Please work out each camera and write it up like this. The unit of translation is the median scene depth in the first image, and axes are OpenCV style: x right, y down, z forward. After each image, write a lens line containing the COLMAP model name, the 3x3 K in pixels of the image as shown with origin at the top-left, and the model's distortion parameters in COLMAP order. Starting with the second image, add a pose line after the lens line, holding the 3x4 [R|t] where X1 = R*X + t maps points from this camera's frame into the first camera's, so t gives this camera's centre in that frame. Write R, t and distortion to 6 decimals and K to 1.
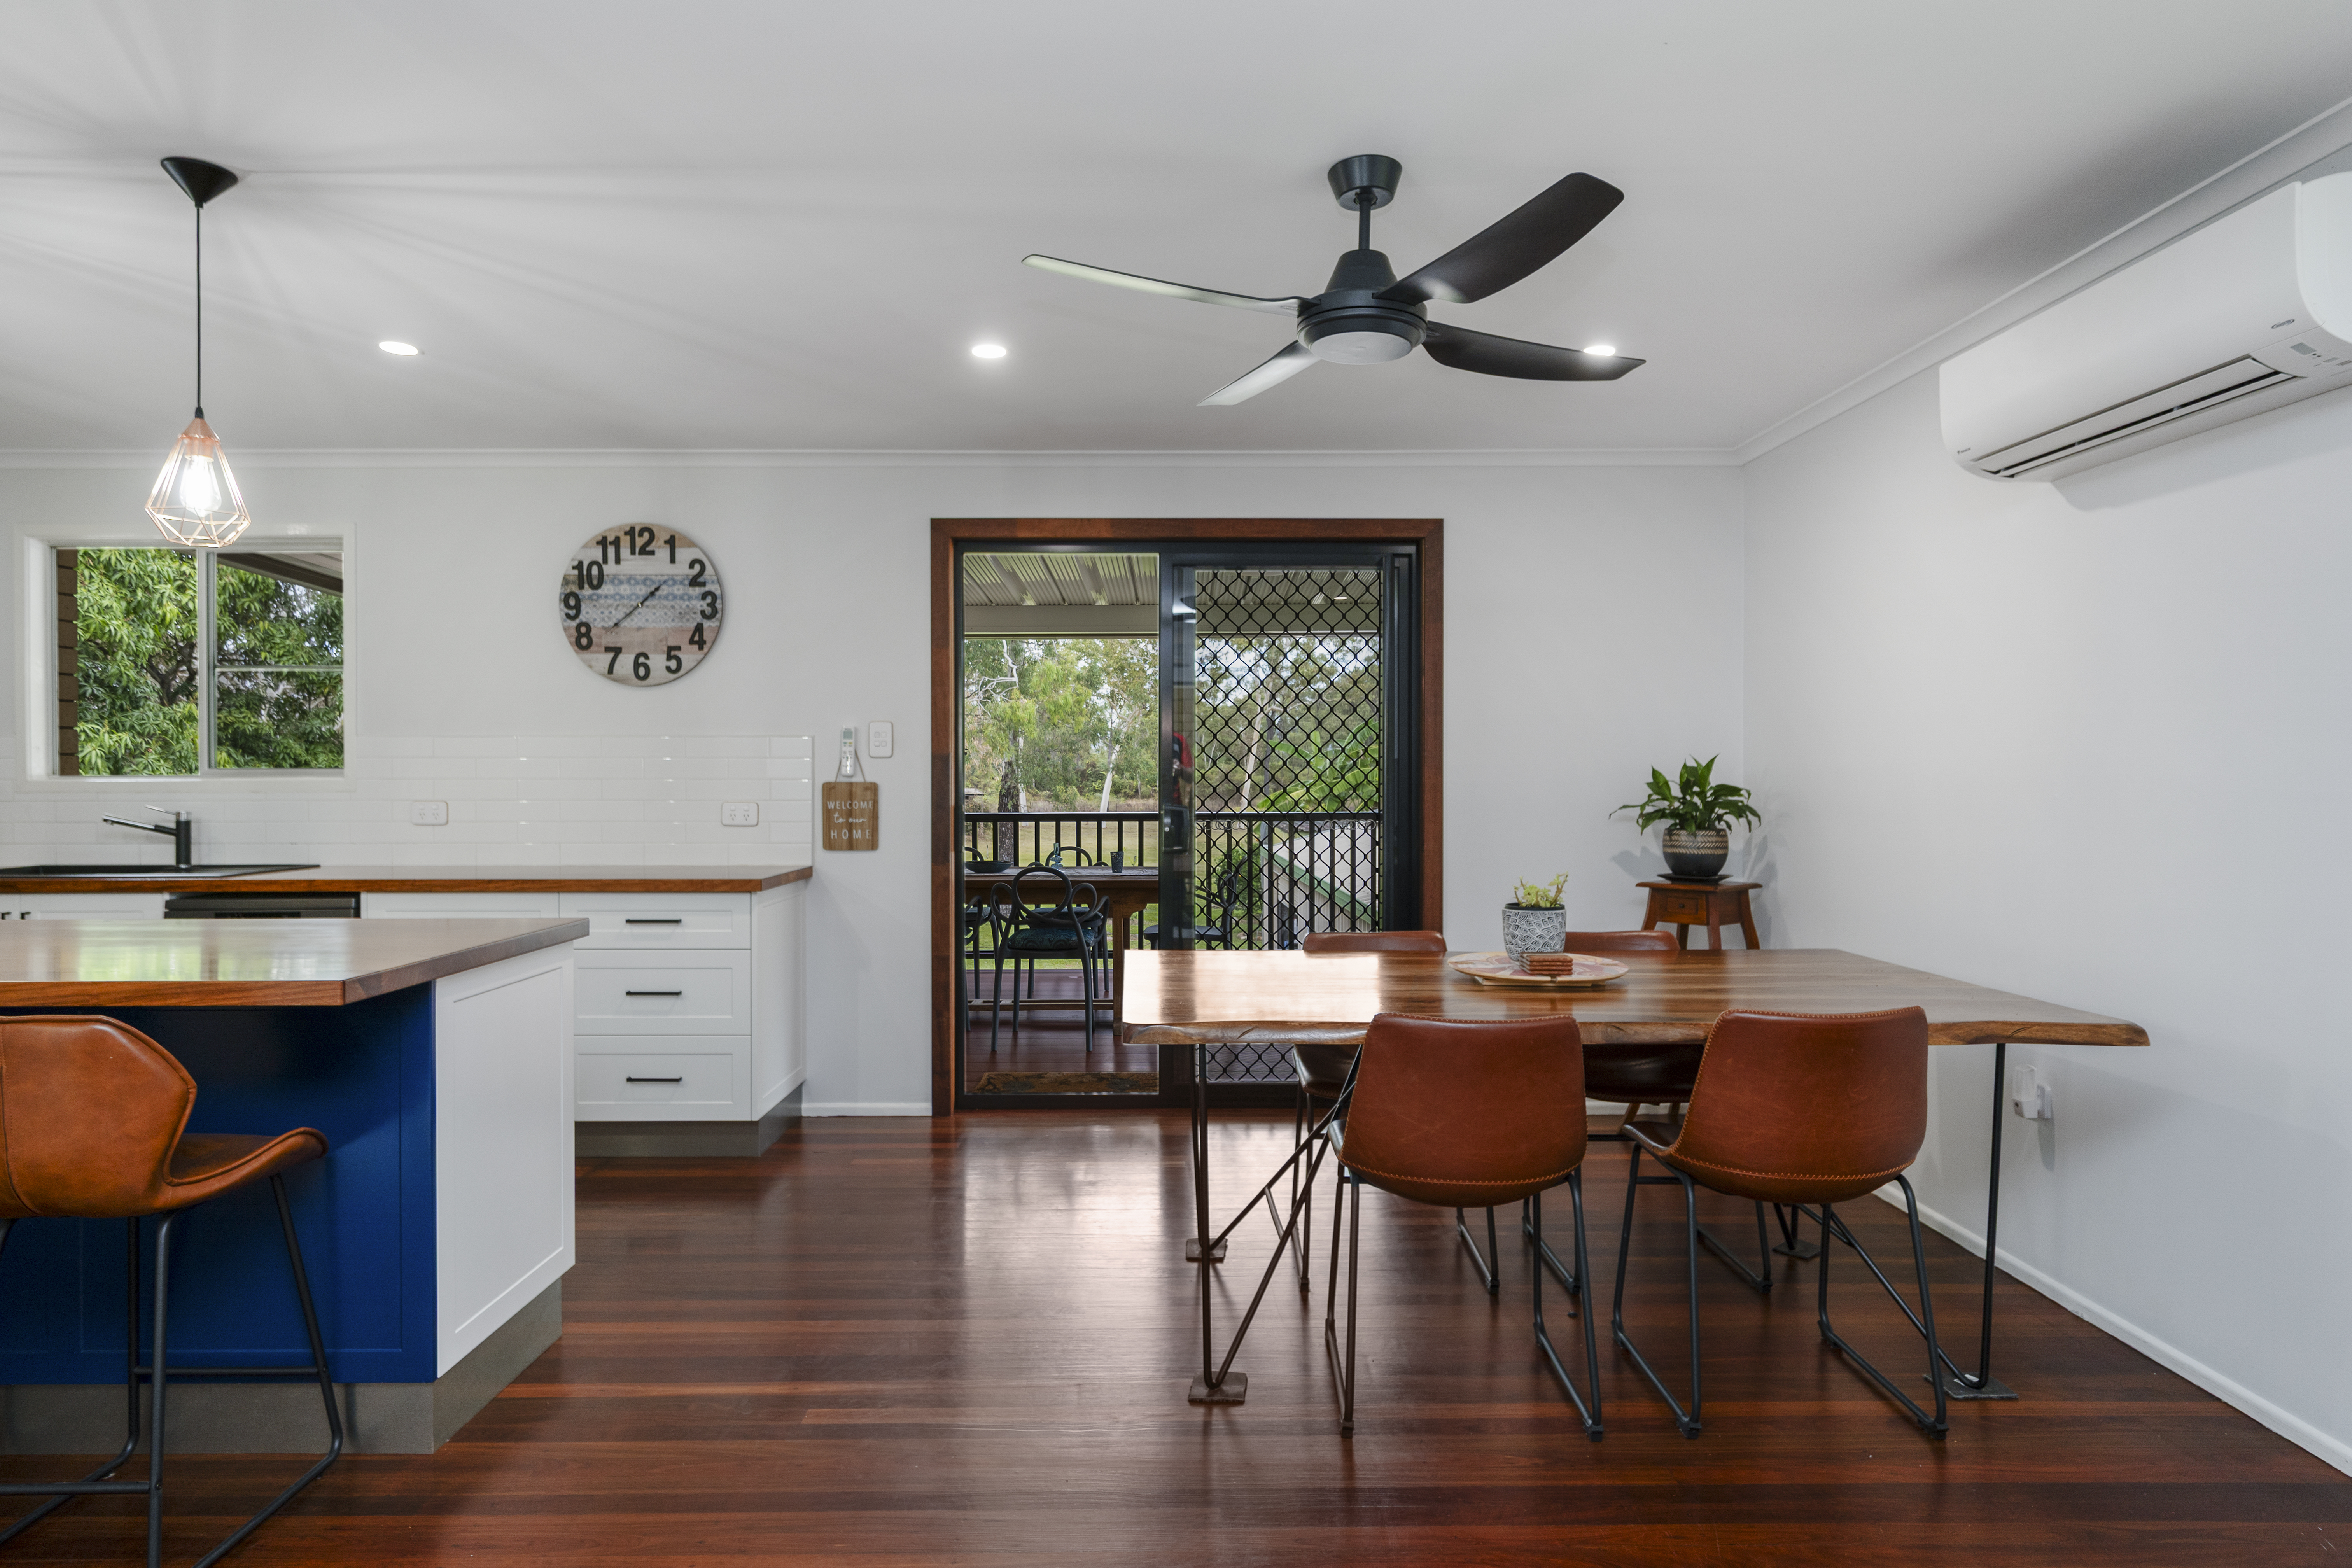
lens RADIAL K [[1325.1, 0, 1168.6], [0, 1325.1, 780.4], [0, 0, 1]] dist [-0.000039, -0.000445]
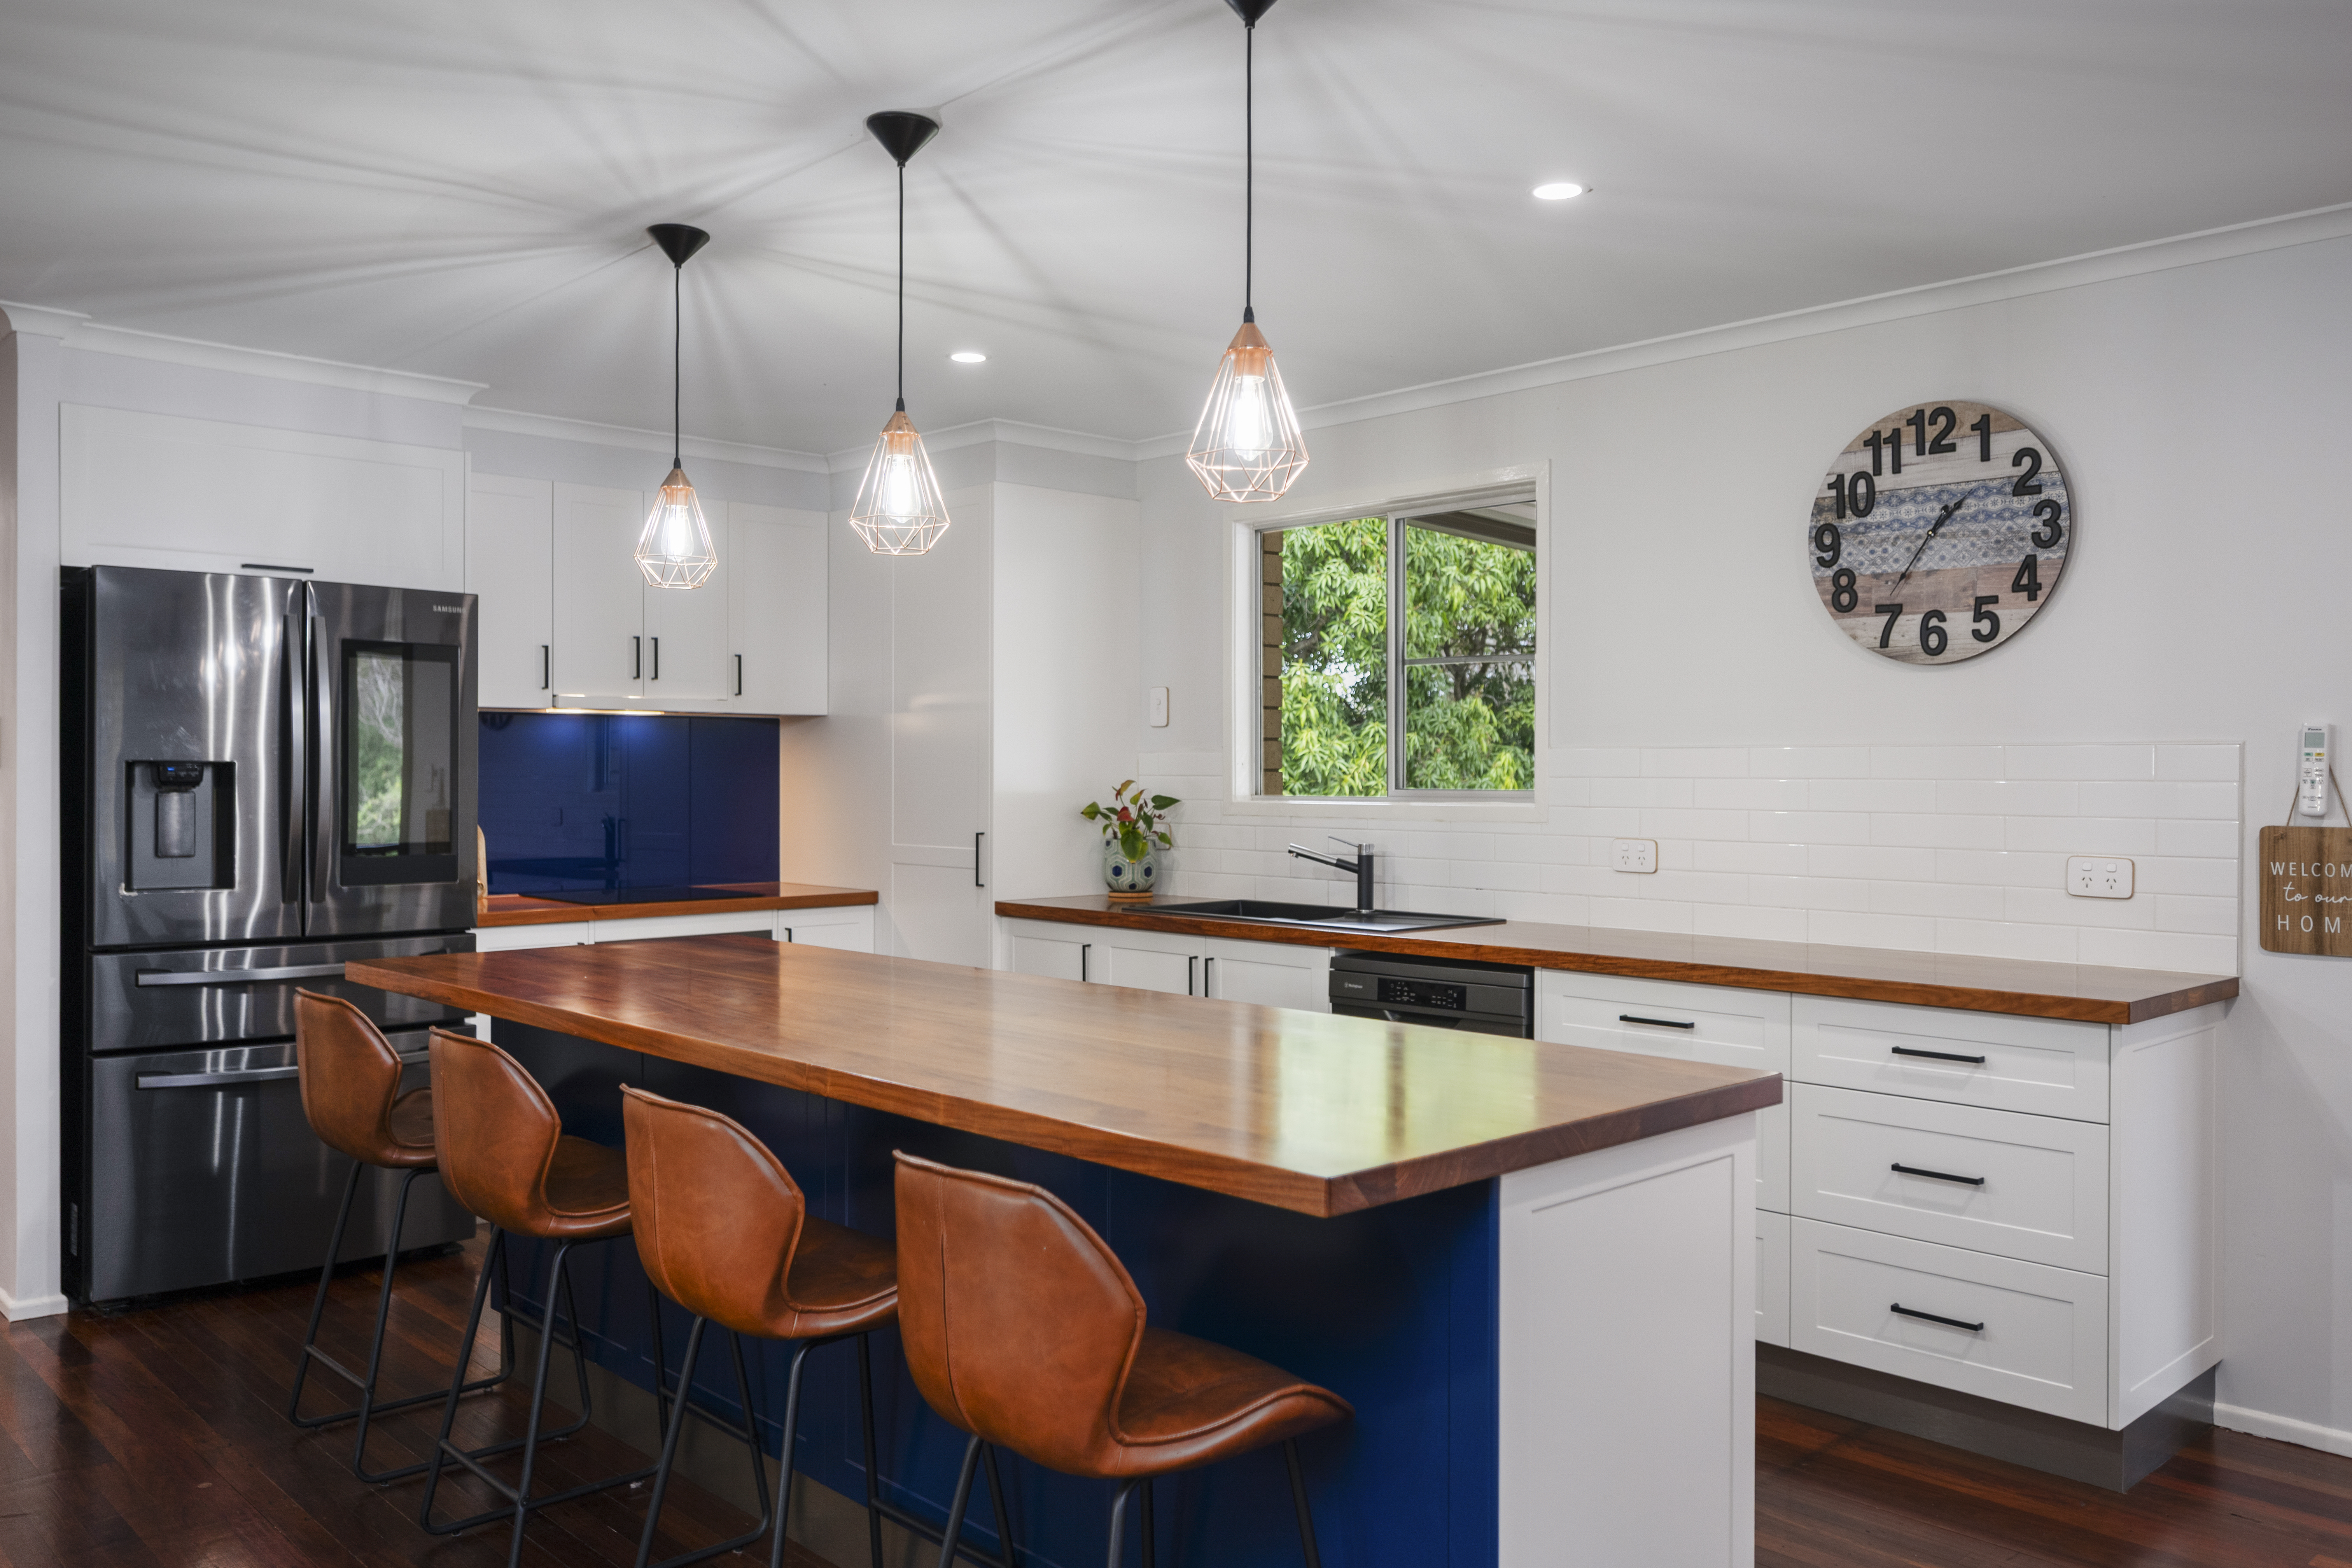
lens RADIAL K [[1784.5, 0, 1174.0], [0, 1784.5, 775.7], [0, 0, 1]] dist [-0.004152, 0.002045]
pose [[0.683091, 0.005068, -0.730315, -0.030303], [-0.008236, 0.999966, -0.000765, -0.015555], [0.730287, 0.006538, 0.683110, 0.170357]]
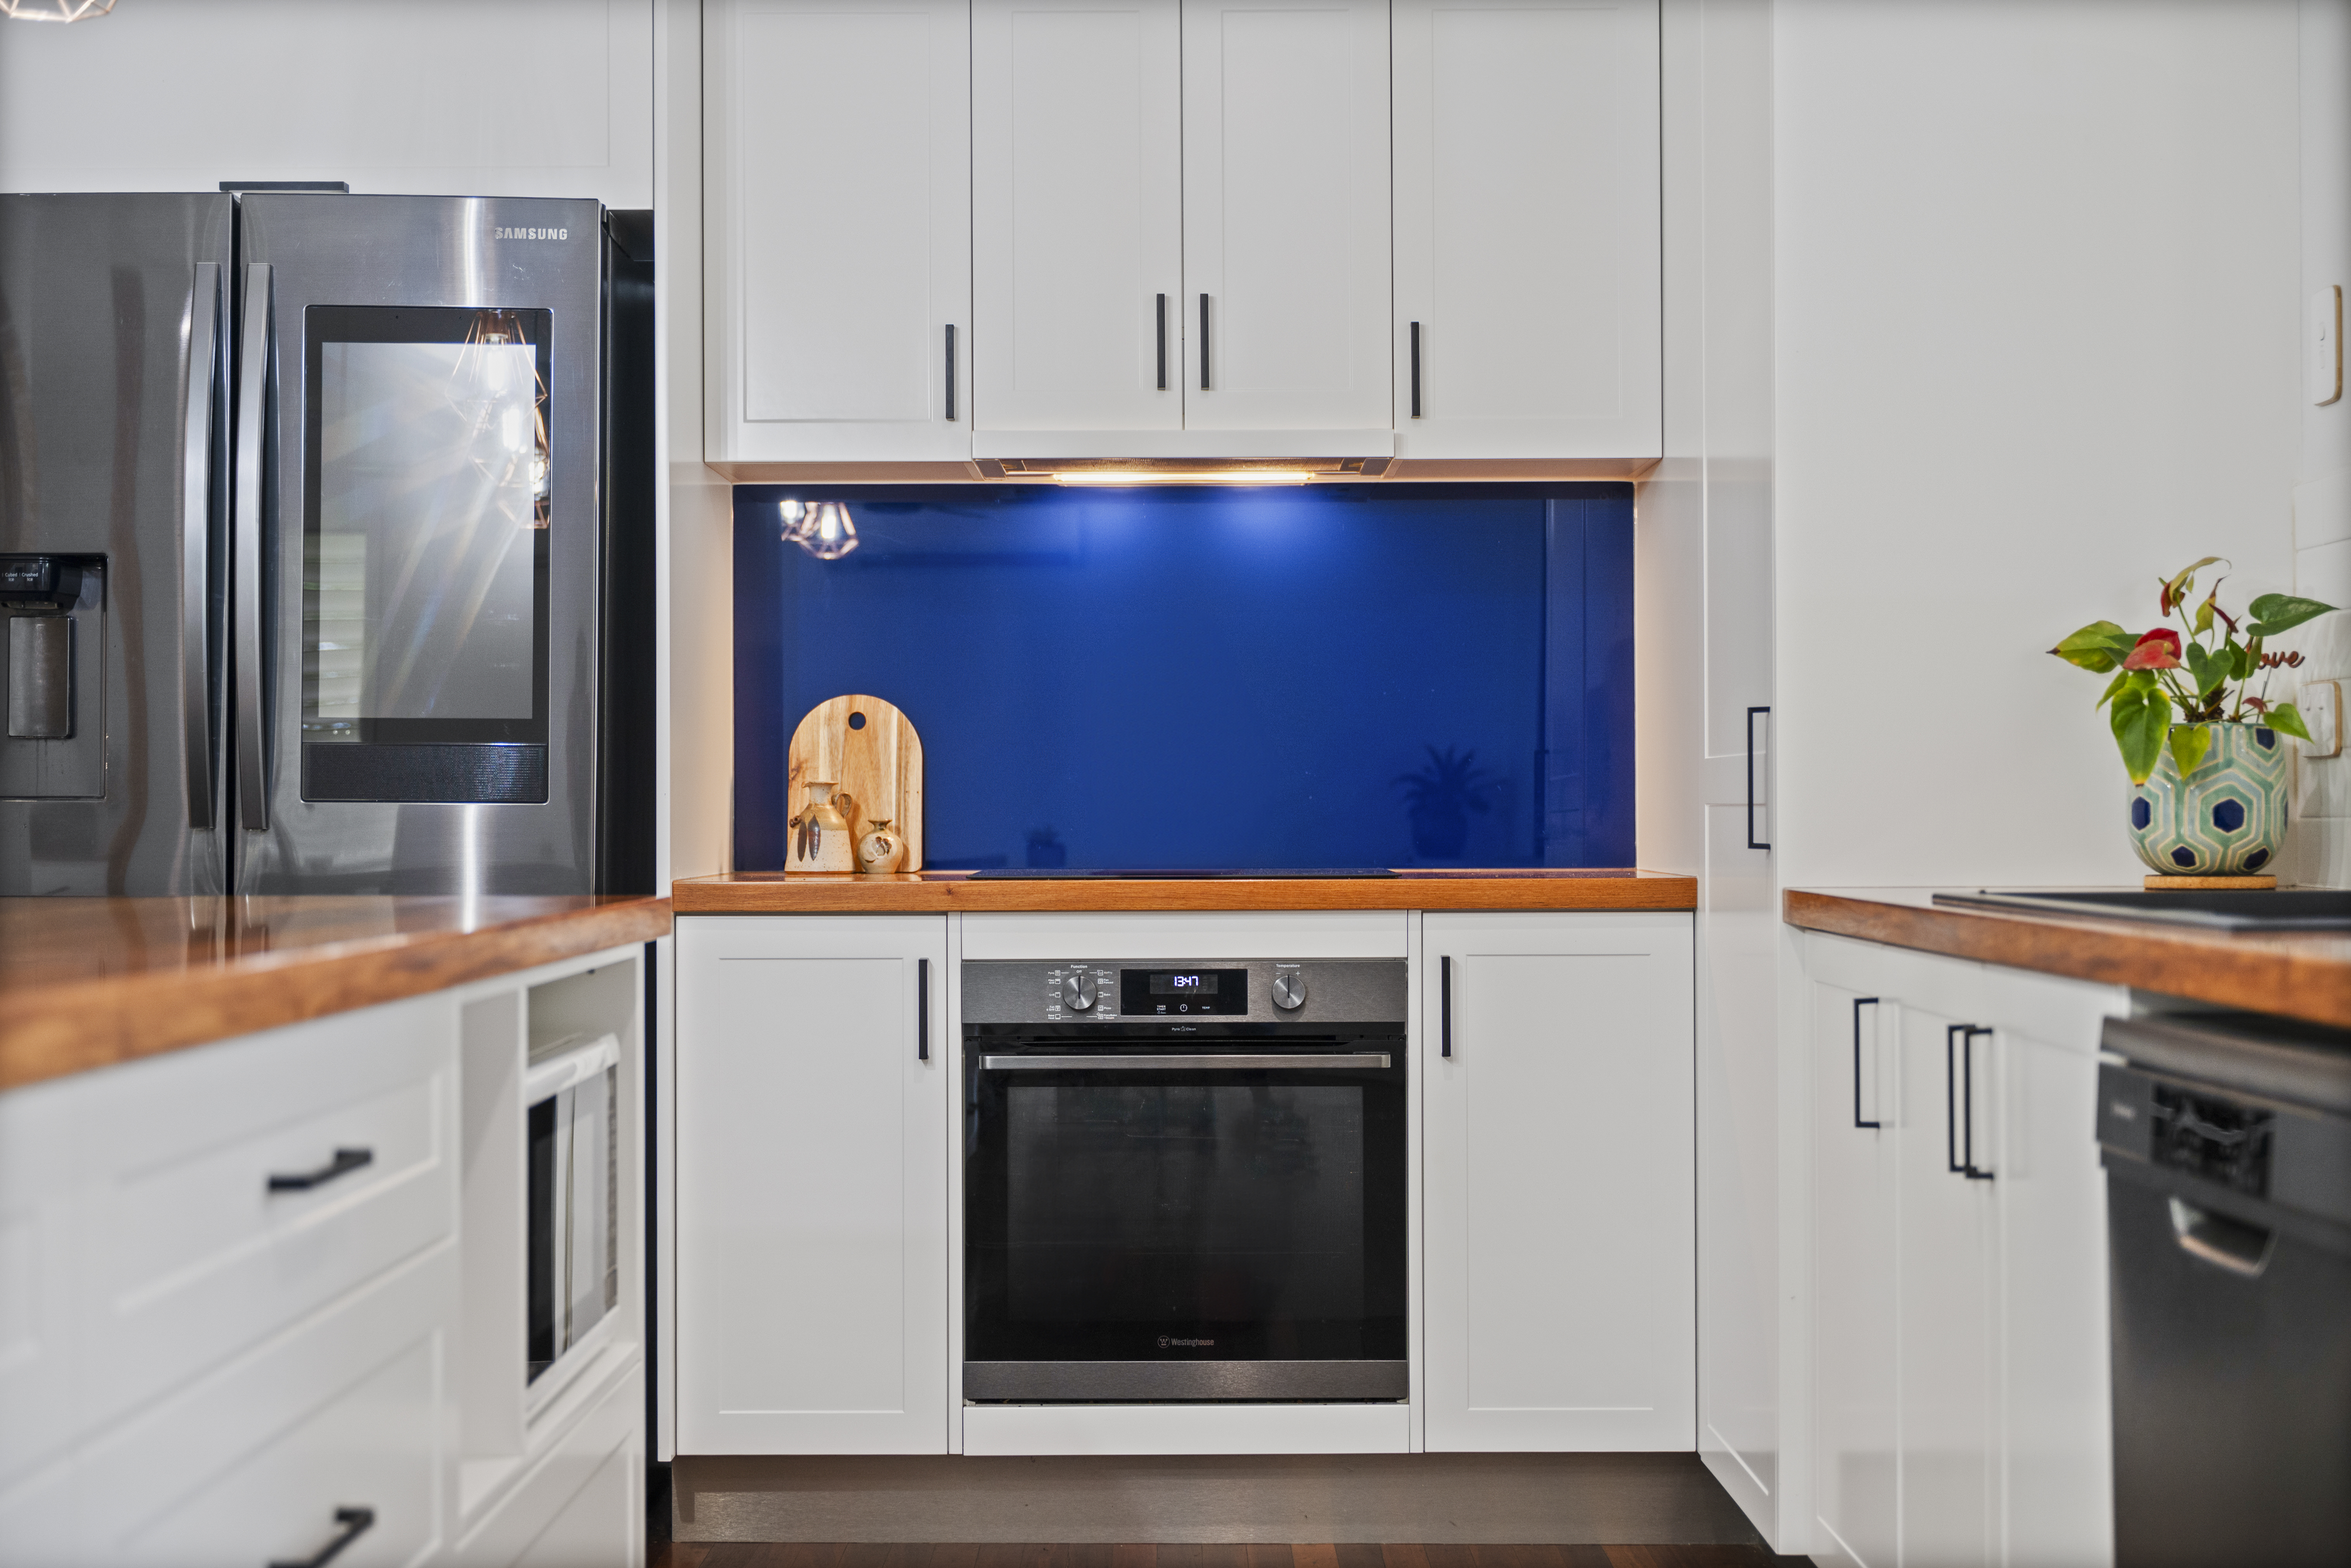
lens RADIAL K [[3458.8, 0, 1177.4], [0, 3458.8, 784.3], [0, 0, 1]] dist [-0.034989, 0.000000]
pose [[0.001872, -0.005964, -0.999980, -0.113642], [-0.001100, 0.999982, -0.005966, 0.046241], [0.999998, 0.001111, 0.001865, 0.733342]]
